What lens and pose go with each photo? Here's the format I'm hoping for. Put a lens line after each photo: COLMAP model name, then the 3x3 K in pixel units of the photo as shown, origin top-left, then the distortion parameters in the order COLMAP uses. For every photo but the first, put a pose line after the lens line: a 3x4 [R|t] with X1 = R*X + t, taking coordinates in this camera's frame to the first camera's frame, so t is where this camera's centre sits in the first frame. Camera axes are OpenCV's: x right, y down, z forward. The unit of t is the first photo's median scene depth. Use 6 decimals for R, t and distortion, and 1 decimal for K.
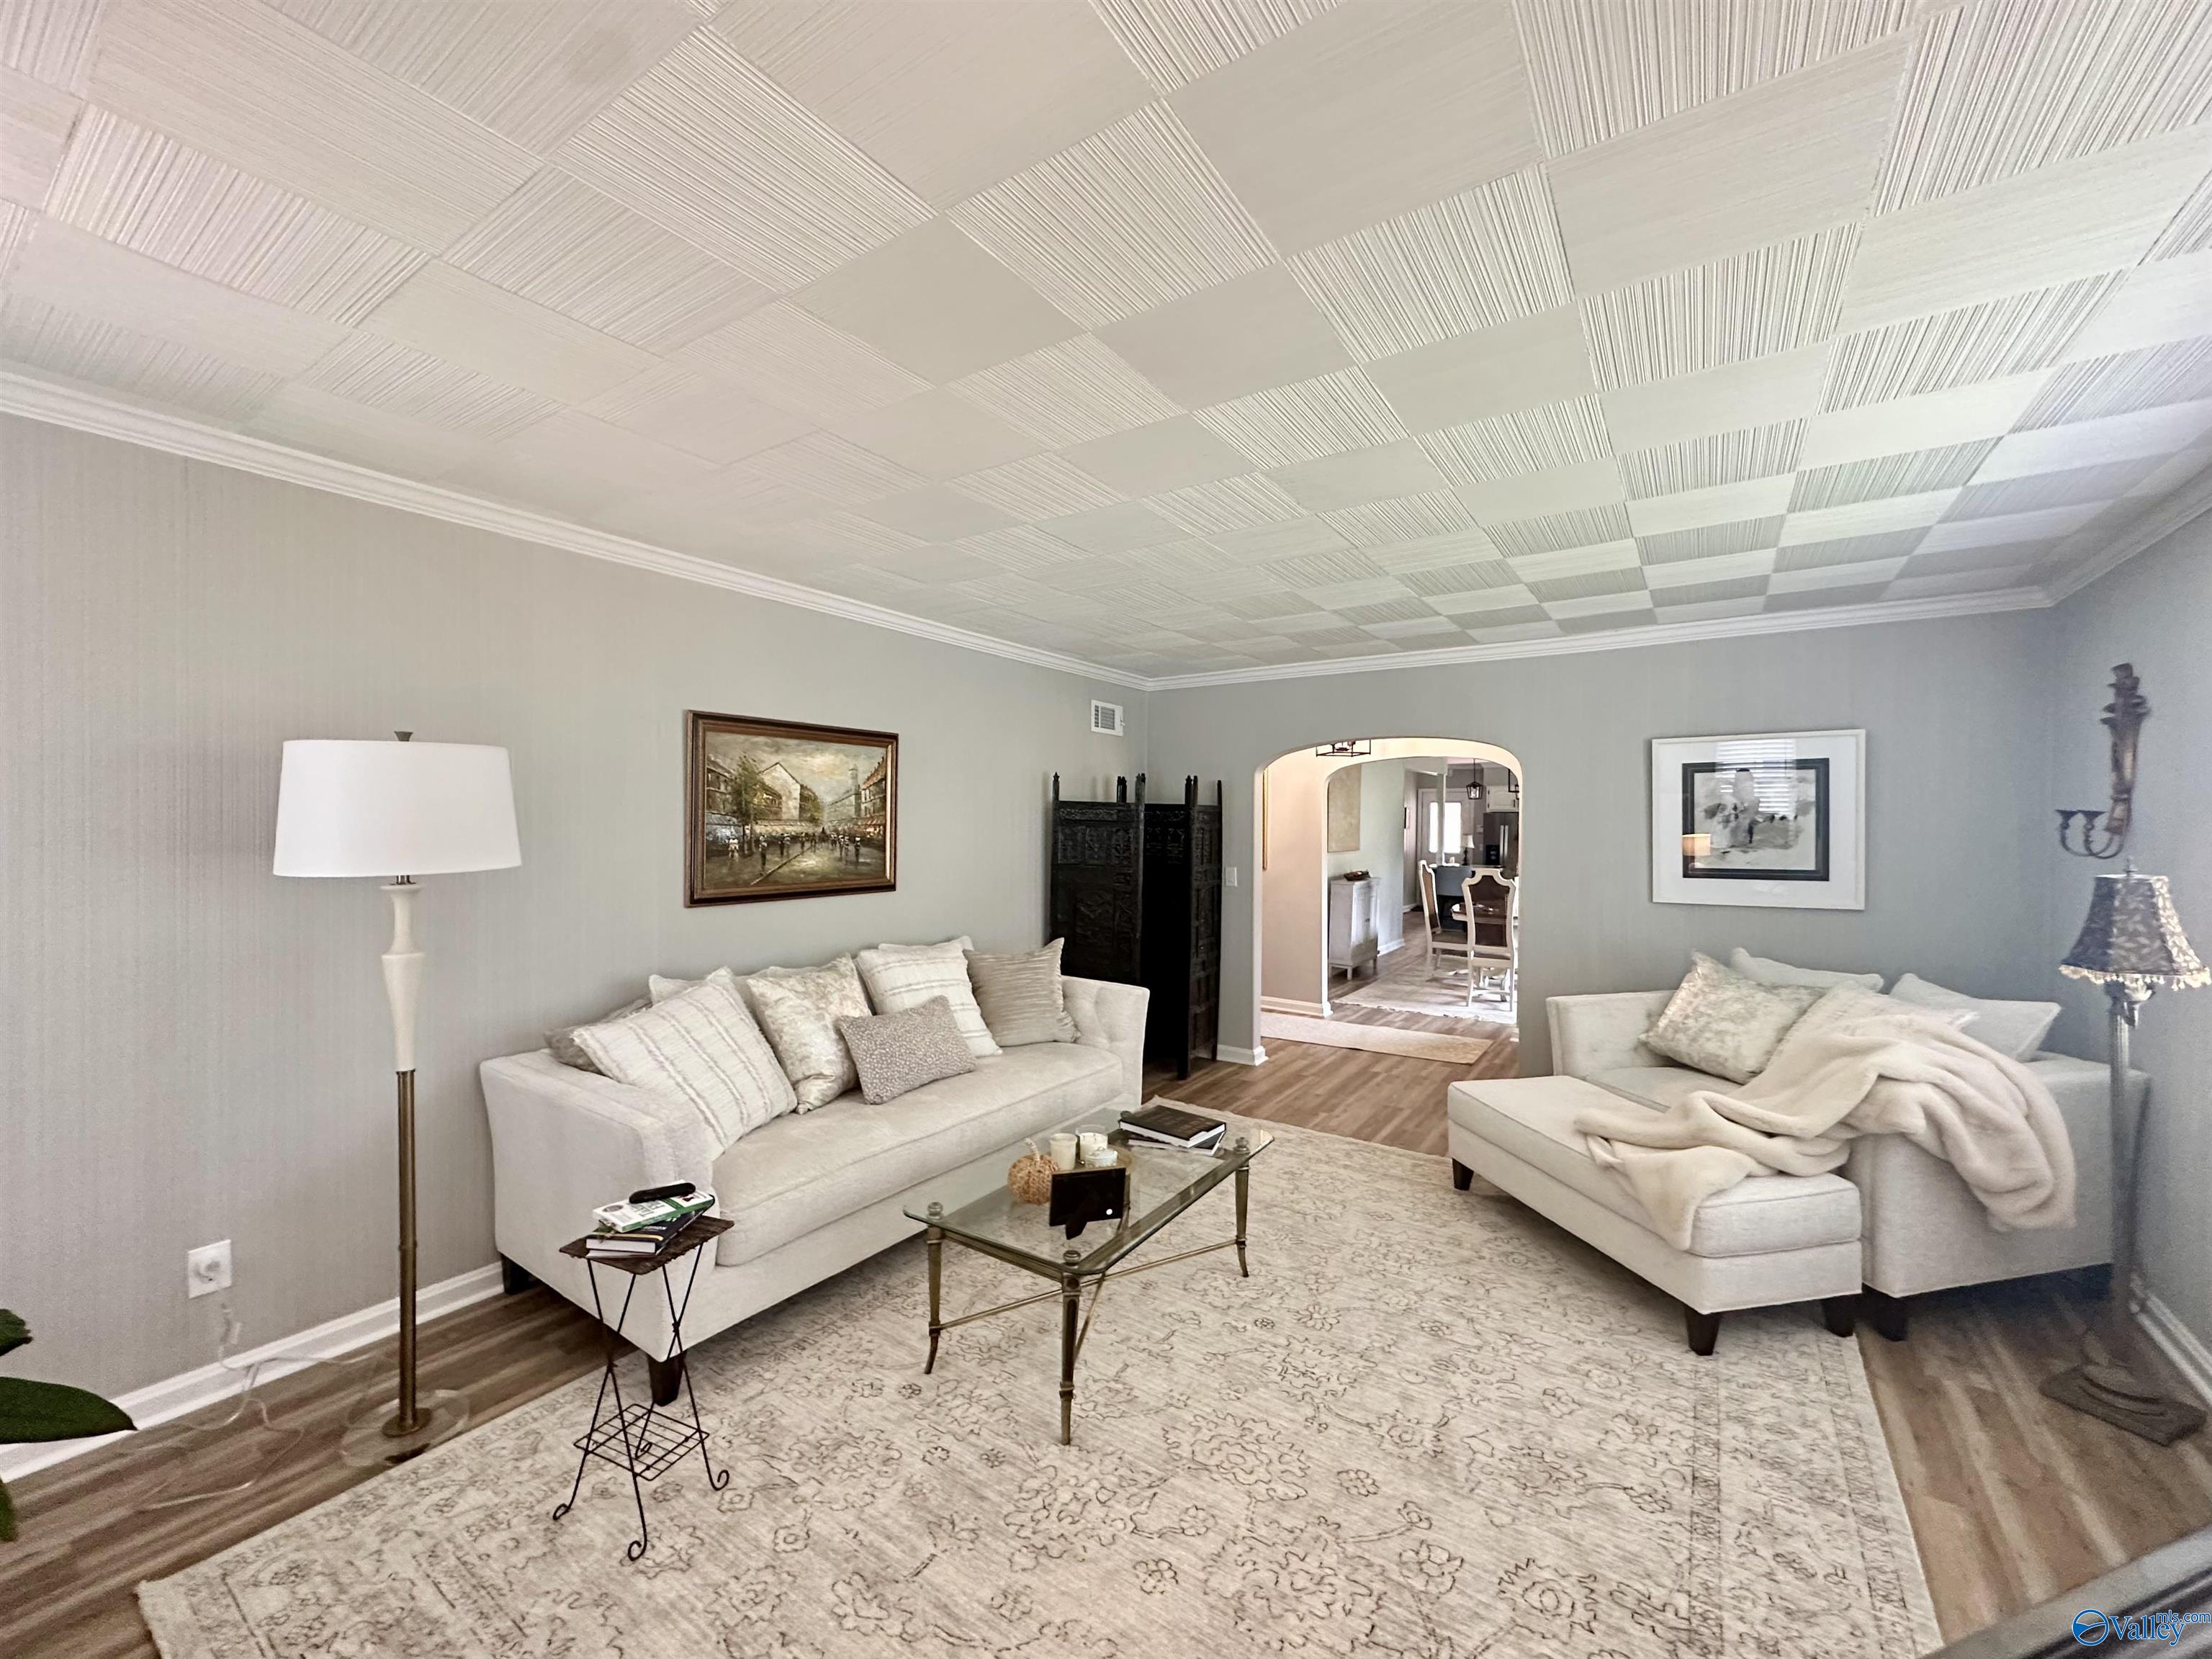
lens RADIAL K [[886.4, 0, 1103.8], [0, 886.4, 828.1], [0, 0, 1]] dist [-0.004337, 0.000802]
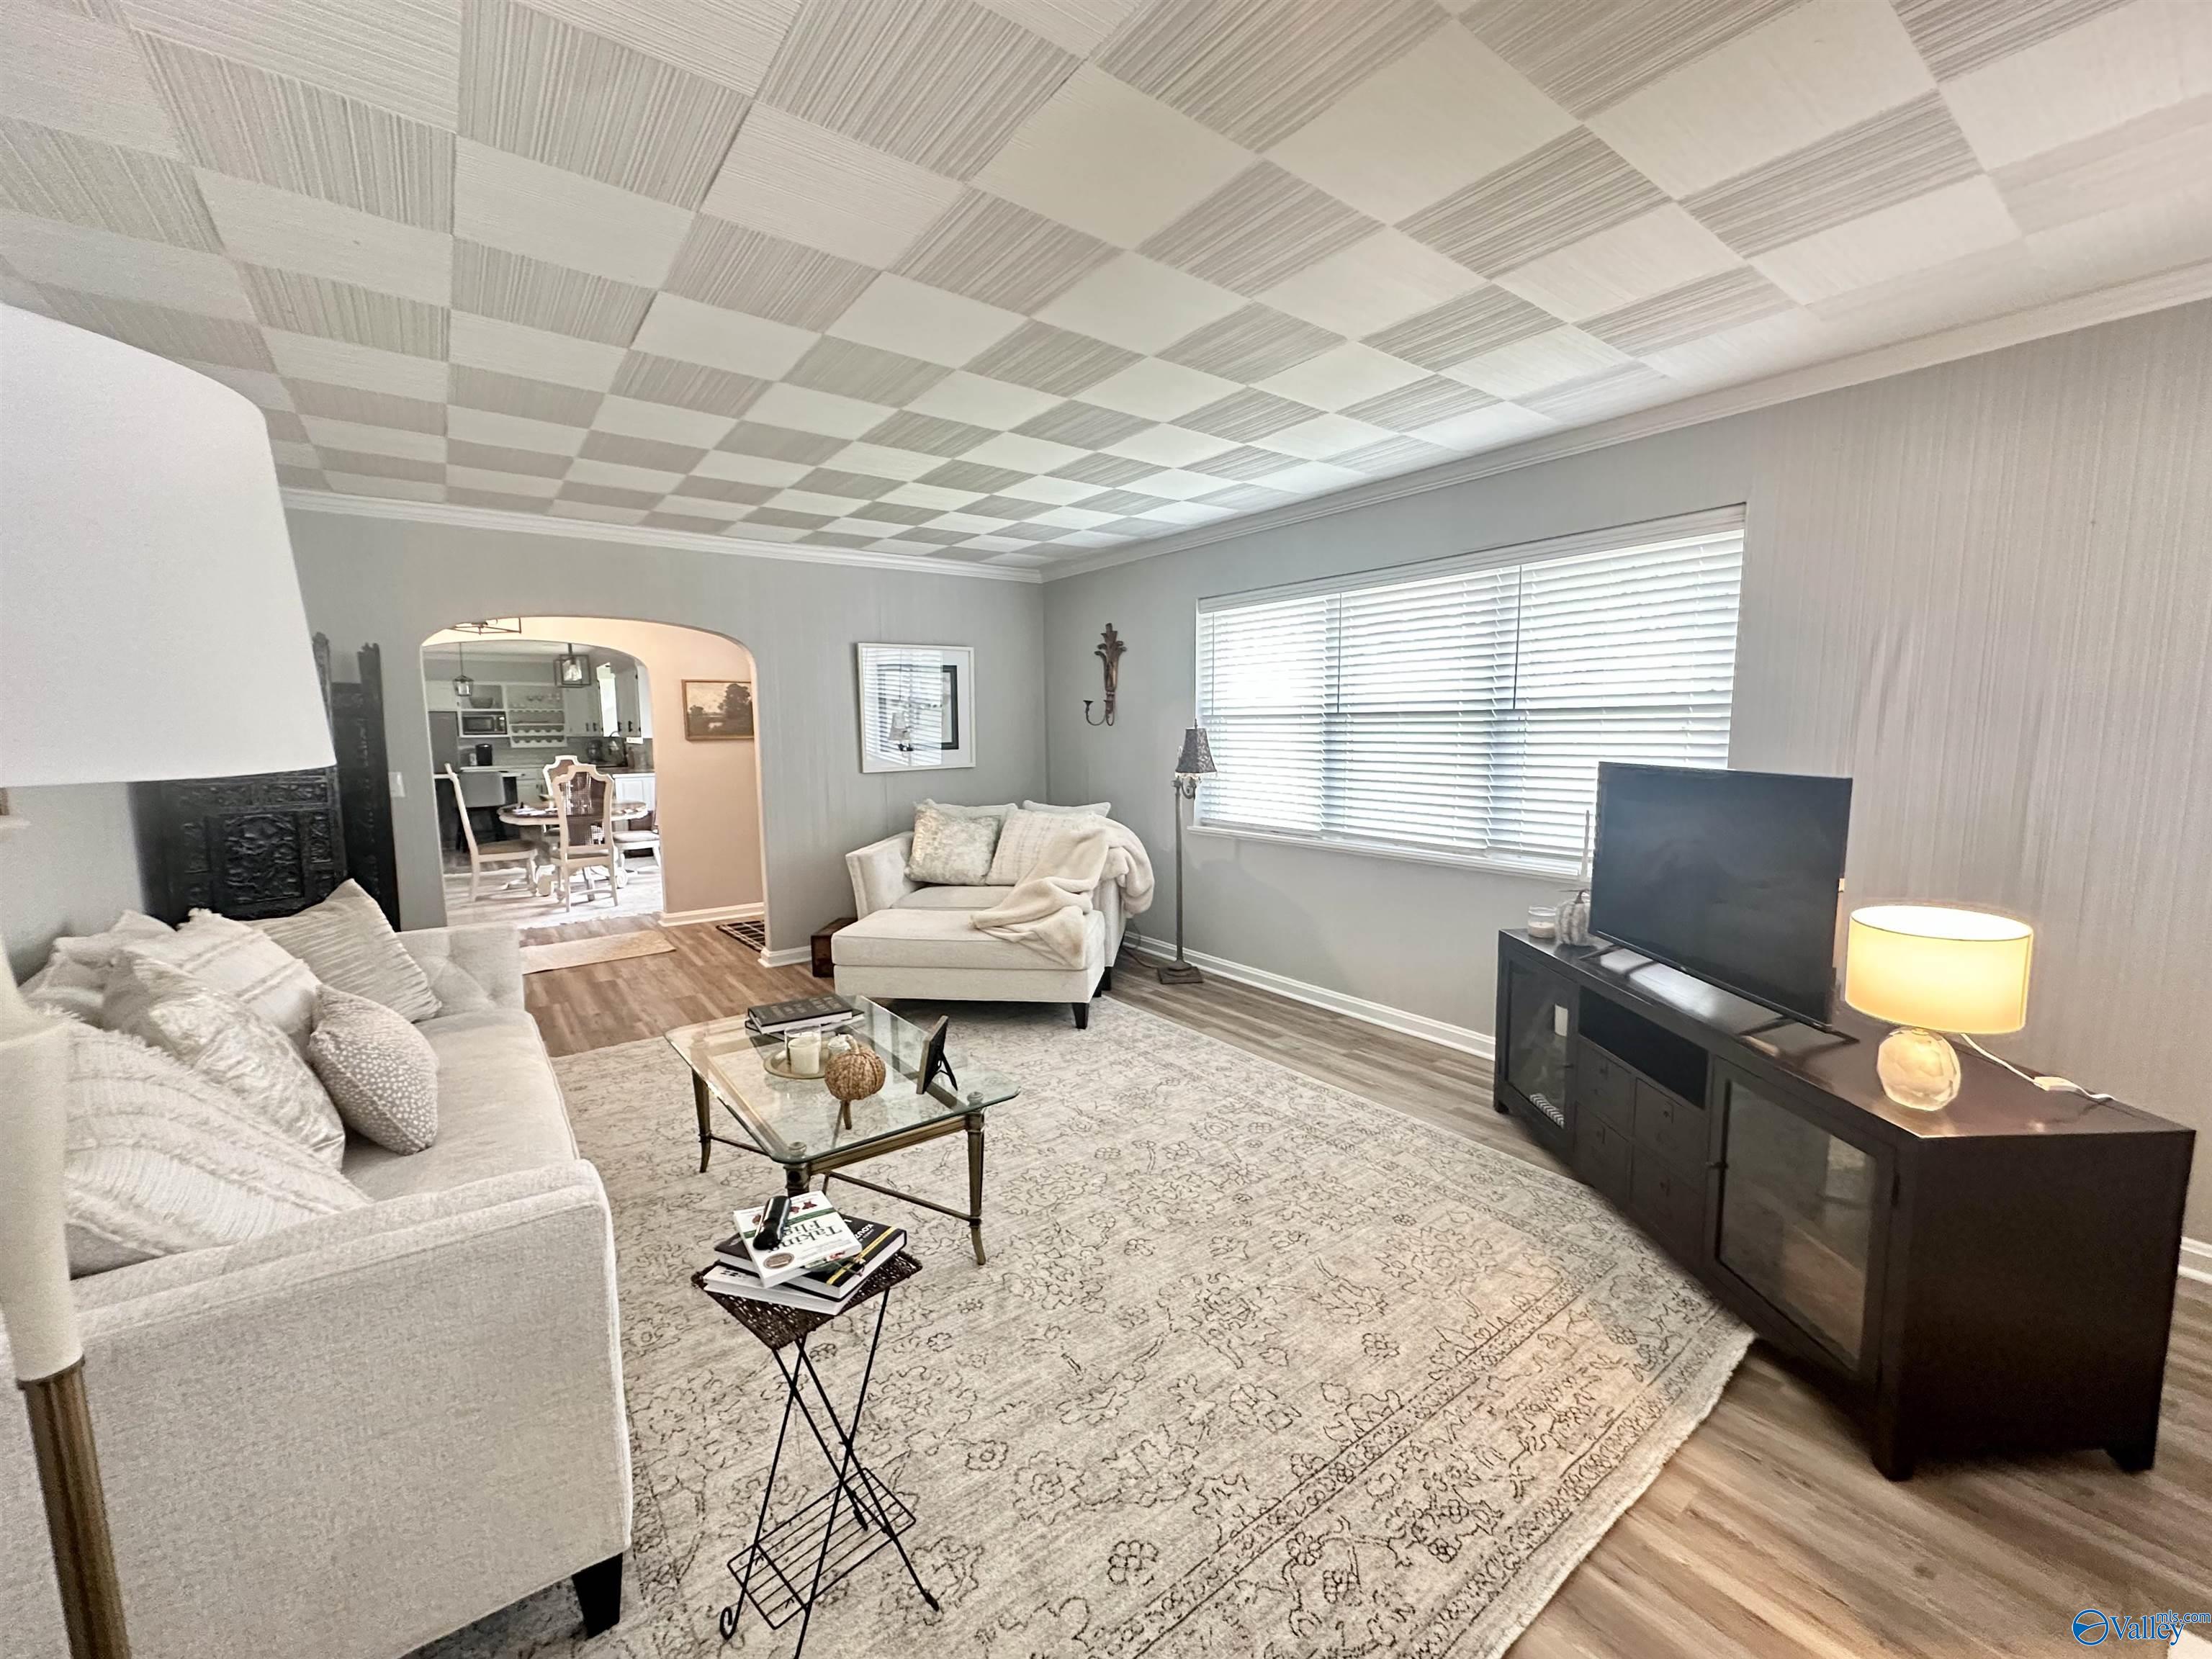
lens RADIAL K [[886.4, 0, 1103.8], [0, 886.4, 828.1], [0, 0, 1]] dist [-0.004337, 0.000802]
pose [[0.322419, -0.118067, 0.939205, -0.582368], [0.018289, 0.992783, 0.118524, 0.022101], [-0.946420, -0.021037, 0.322251, 0.314650]]
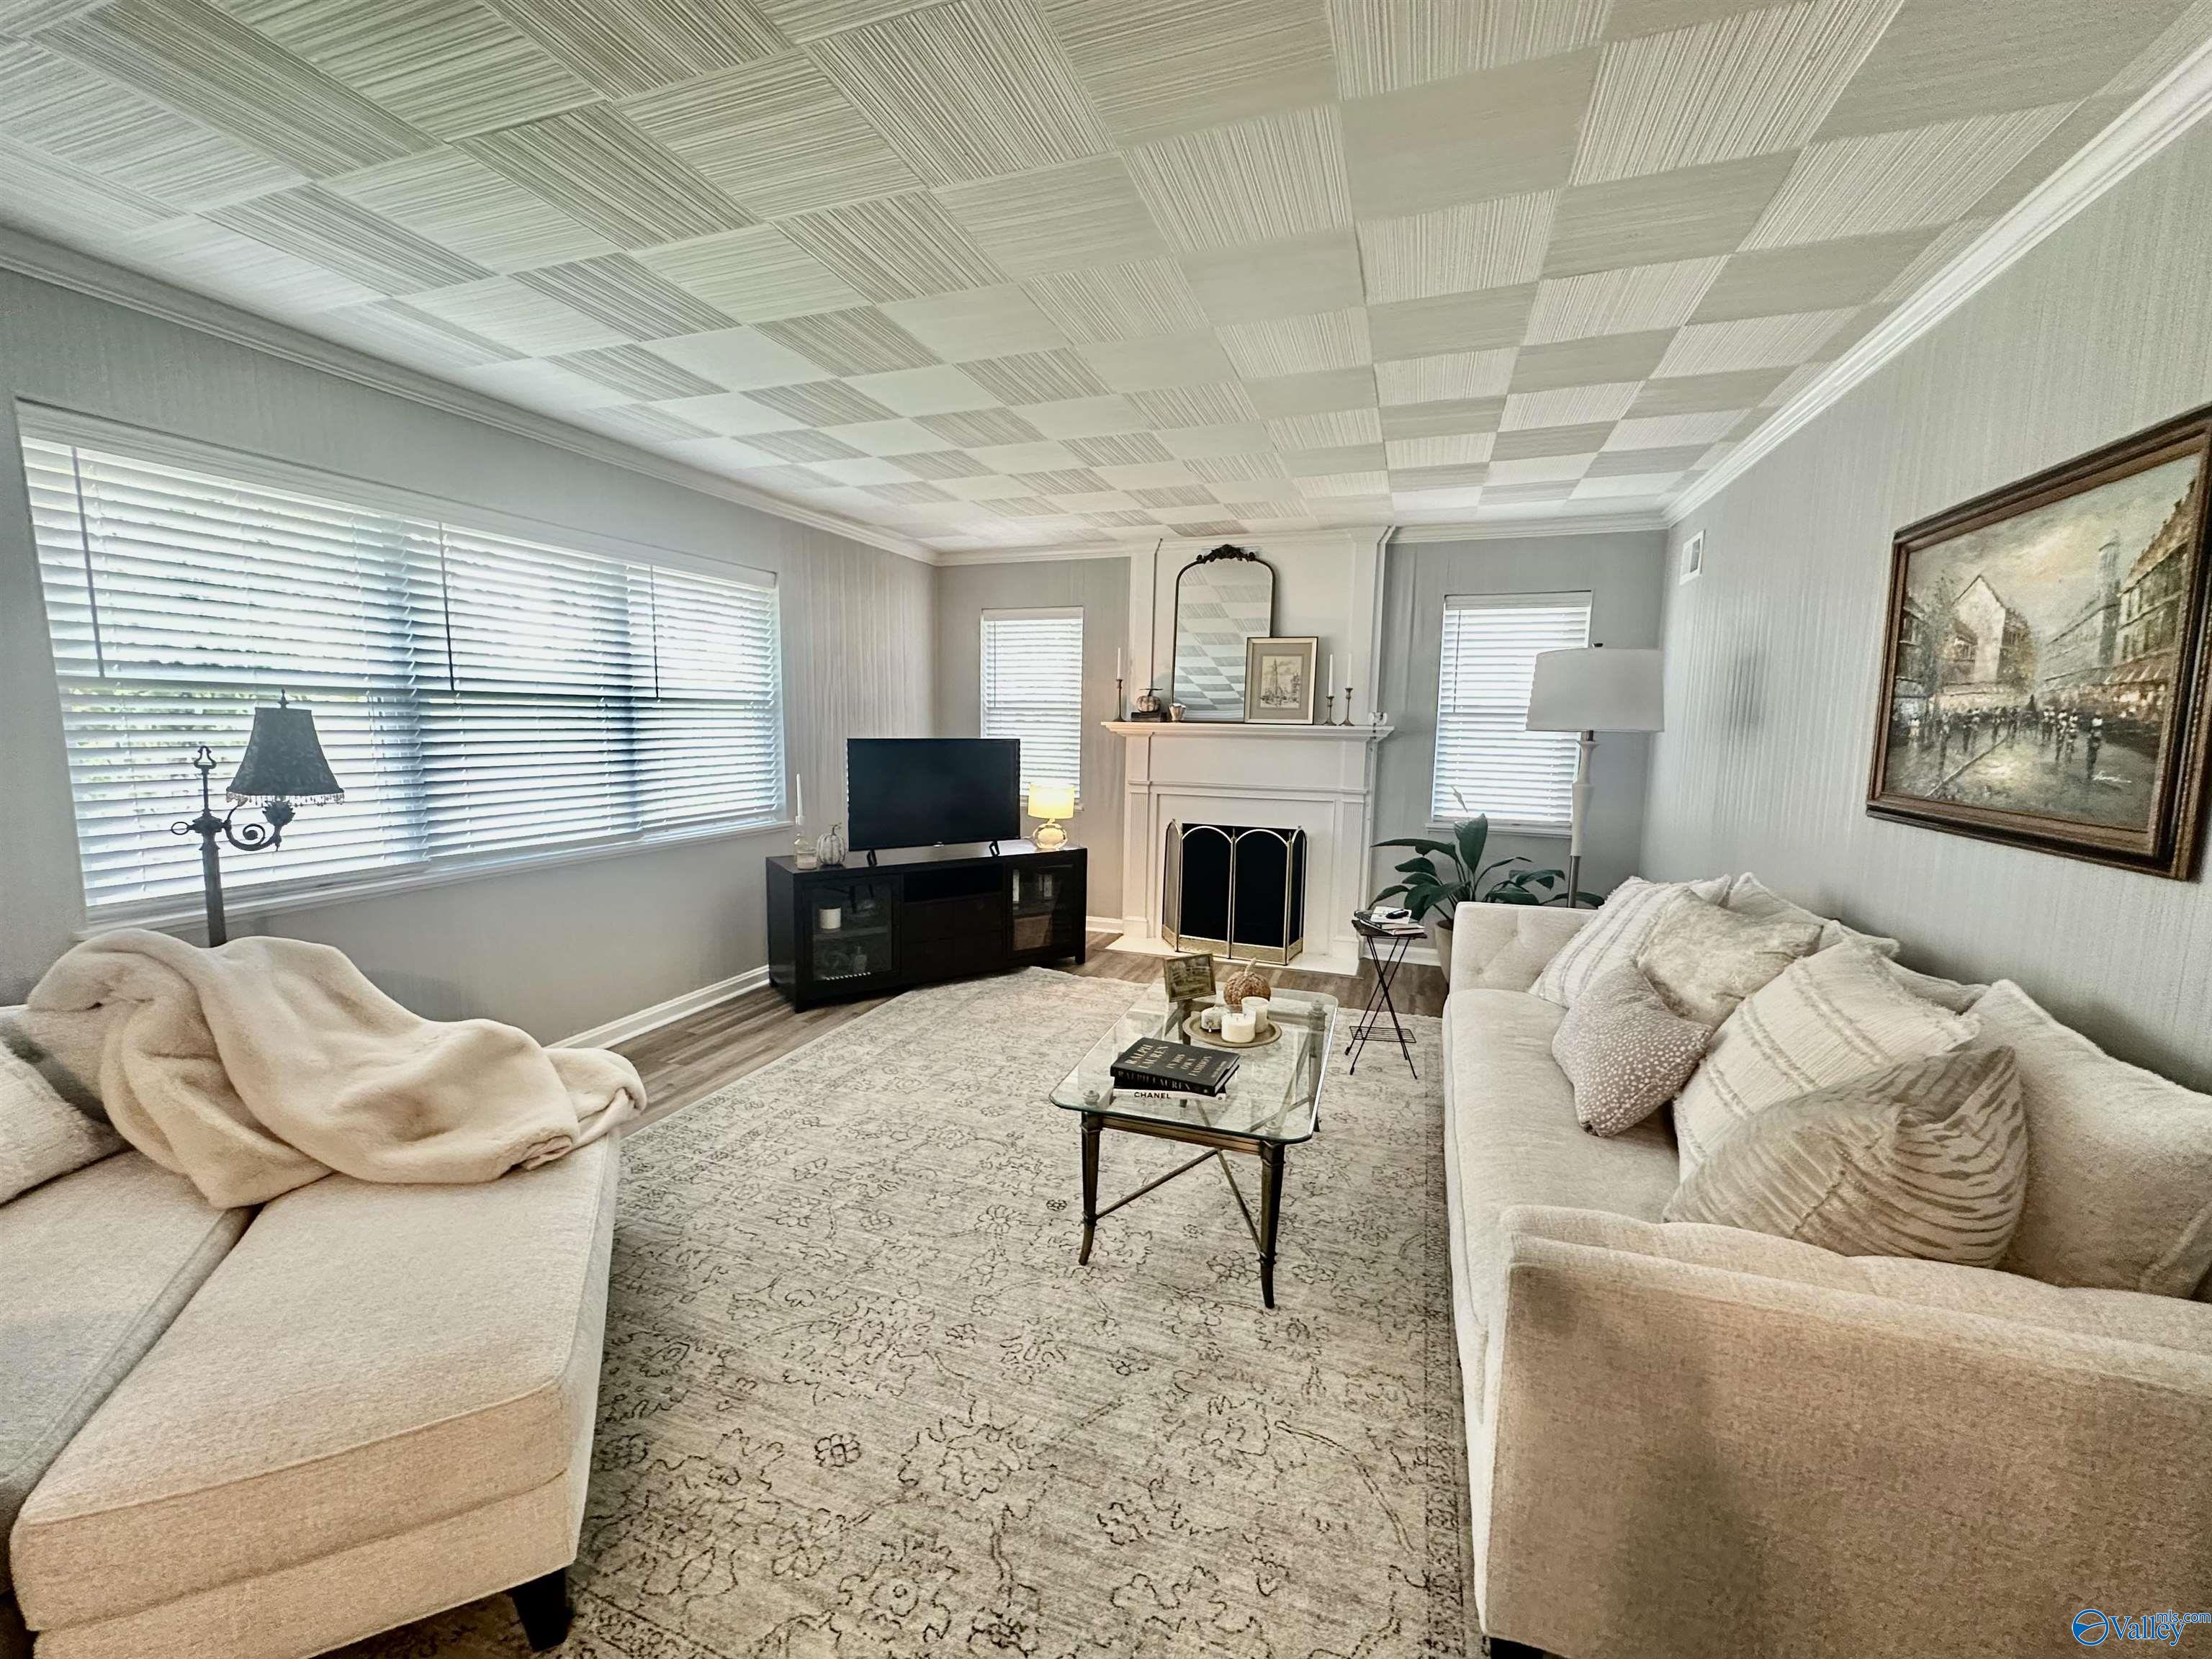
lens RADIAL K [[886.4, 0, 1103.8], [0, 886.4, 828.1], [0, 0, 1]] dist [-0.004337, 0.000802]
pose [[-0.967093, 0.007818, -0.254301, 0.282549], [-0.025465, 0.991534, 0.127325, 0.022878], [0.253144, 0.129611, -0.958707, 1.425390]]
